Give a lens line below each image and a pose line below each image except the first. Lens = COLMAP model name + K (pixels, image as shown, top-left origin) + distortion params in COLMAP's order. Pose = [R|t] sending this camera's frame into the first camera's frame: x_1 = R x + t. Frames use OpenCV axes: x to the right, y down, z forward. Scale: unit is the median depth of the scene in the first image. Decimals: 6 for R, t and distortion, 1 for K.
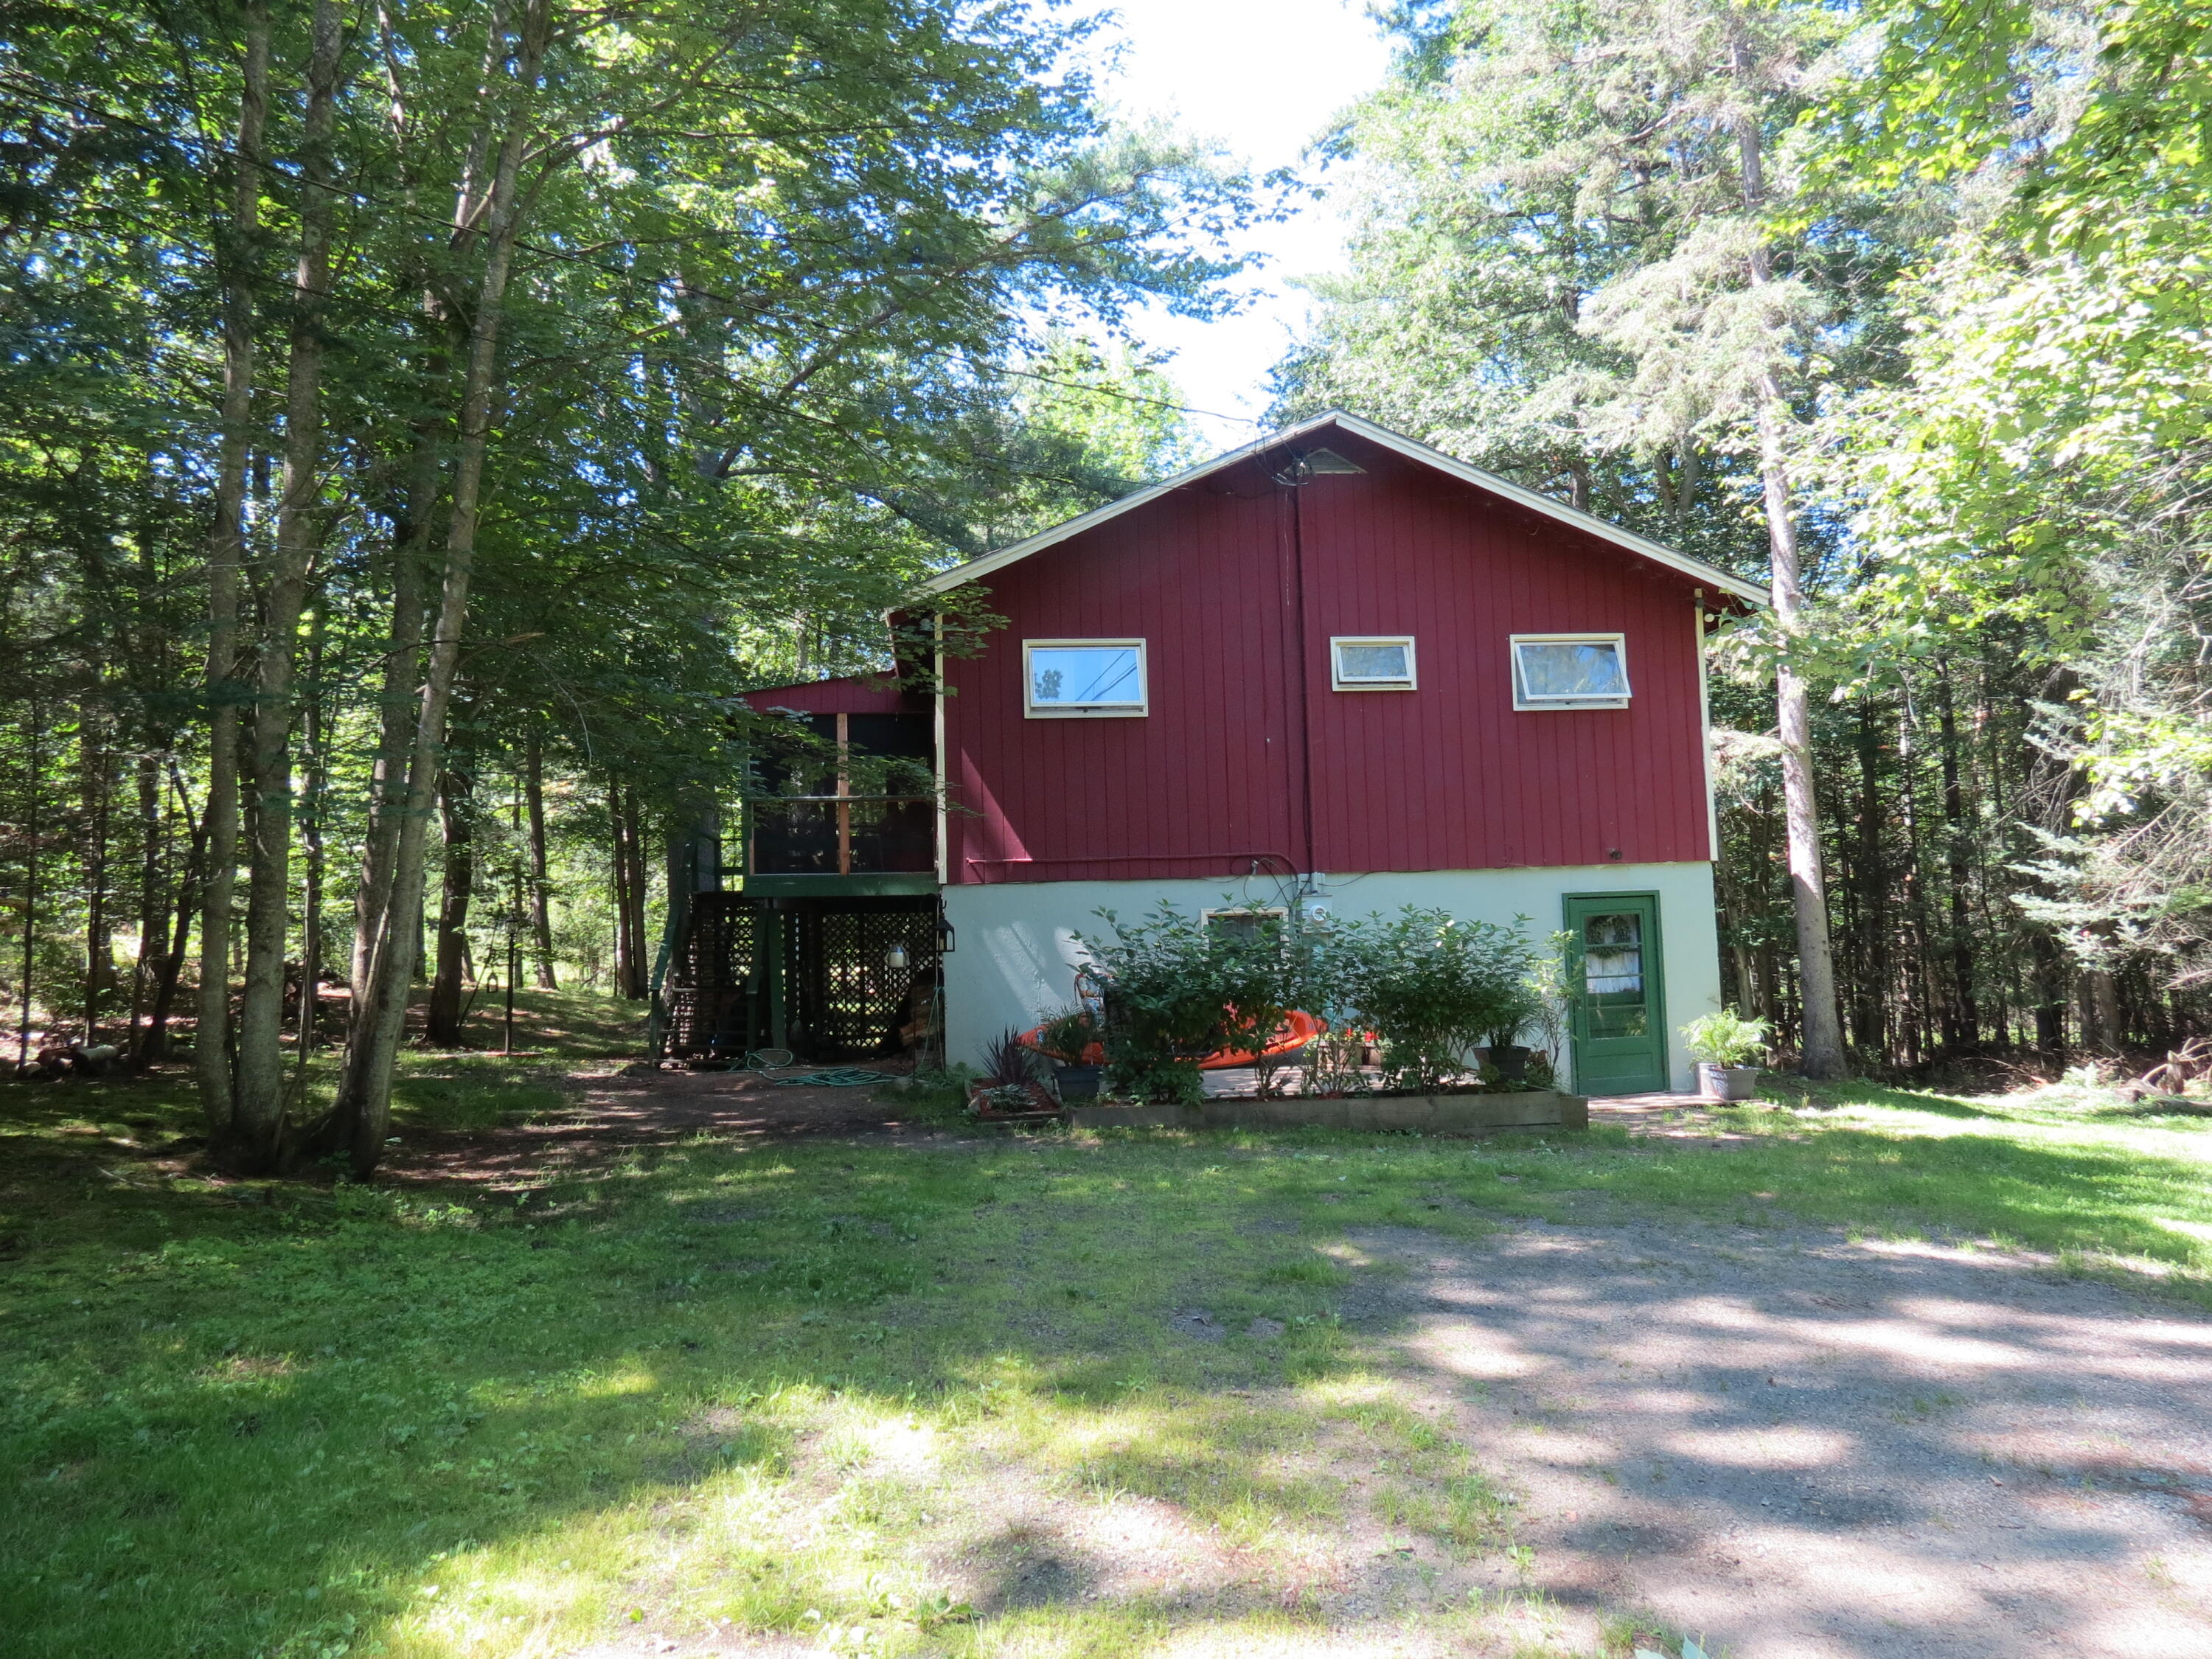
lens RADIAL K [[1553.9, 0, 1099.6], [0, 1553.9, 818.3], [0, 0, 1]] dist [-0.045012, 0.000440]
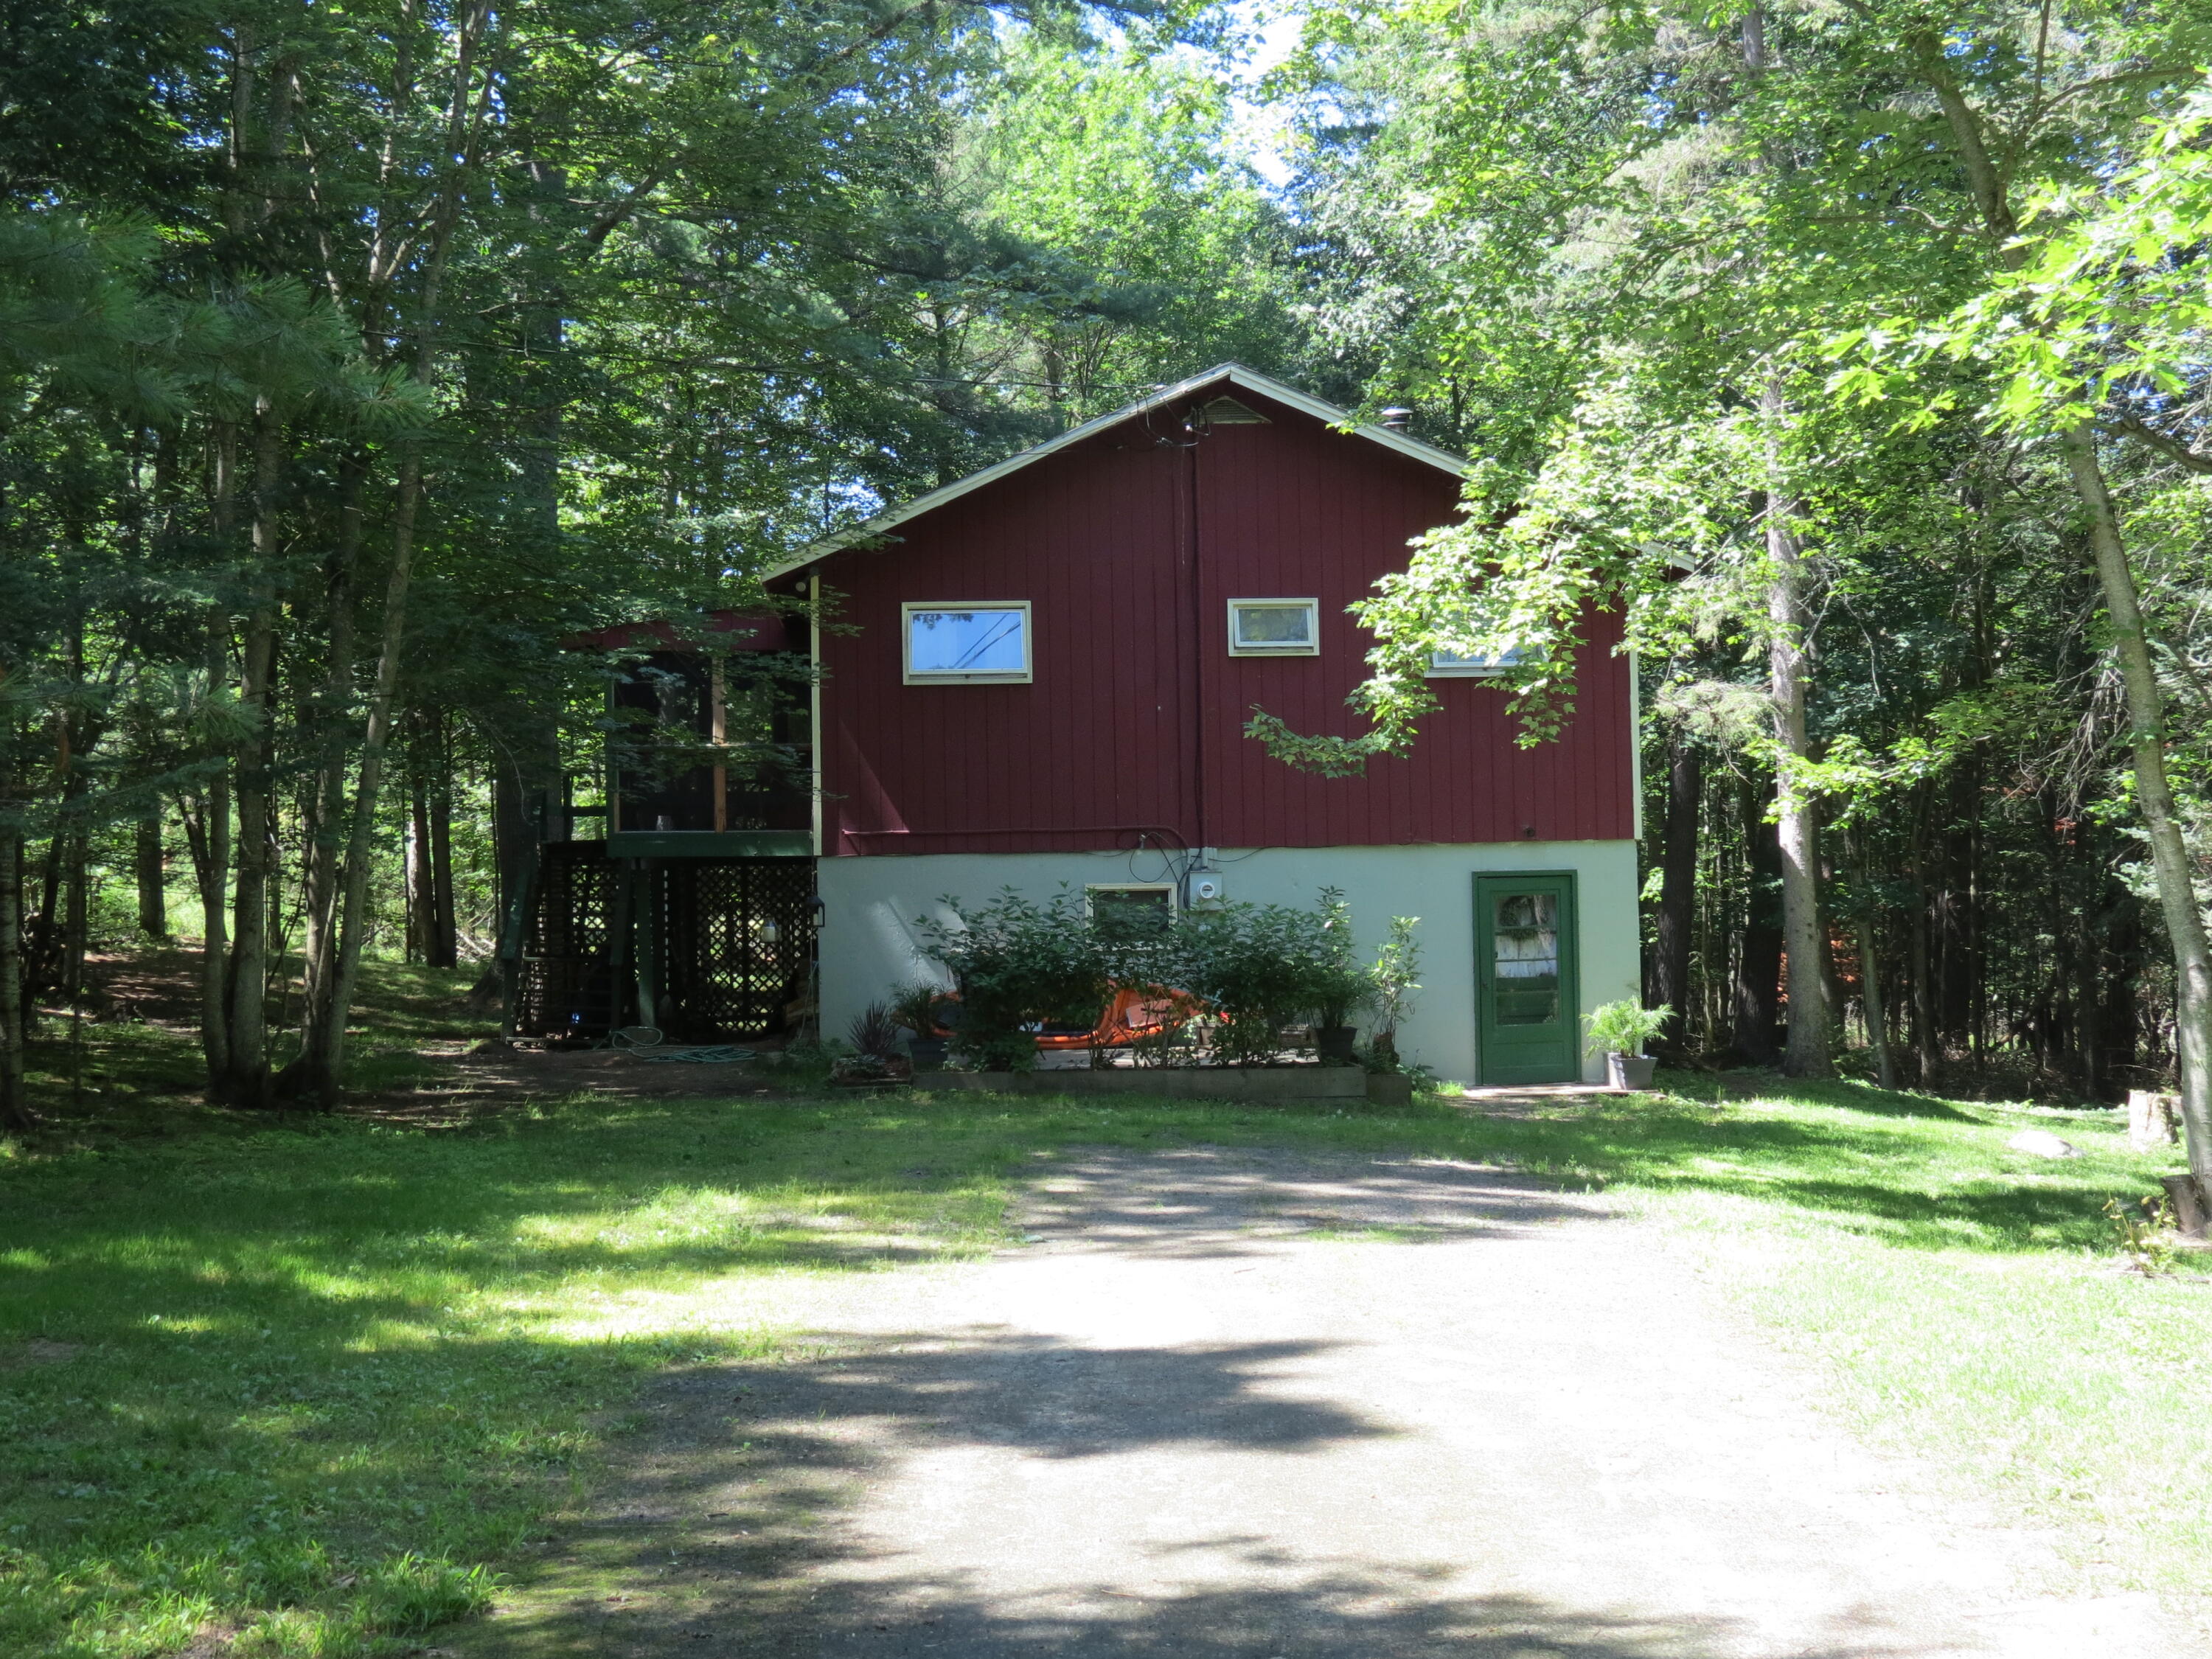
lens RADIAL K [[2853.7, 0, 1108.5], [0, 2853.7, 834.7], [0, 0, 1]] dist [-0.094924, 0.000000]
pose [[0.999374, 0.011501, -0.033462, 0.137617], [-0.009226, 0.997684, 0.067387, -0.090987], [0.034160, -0.067036, 0.997166, -0.755482]]
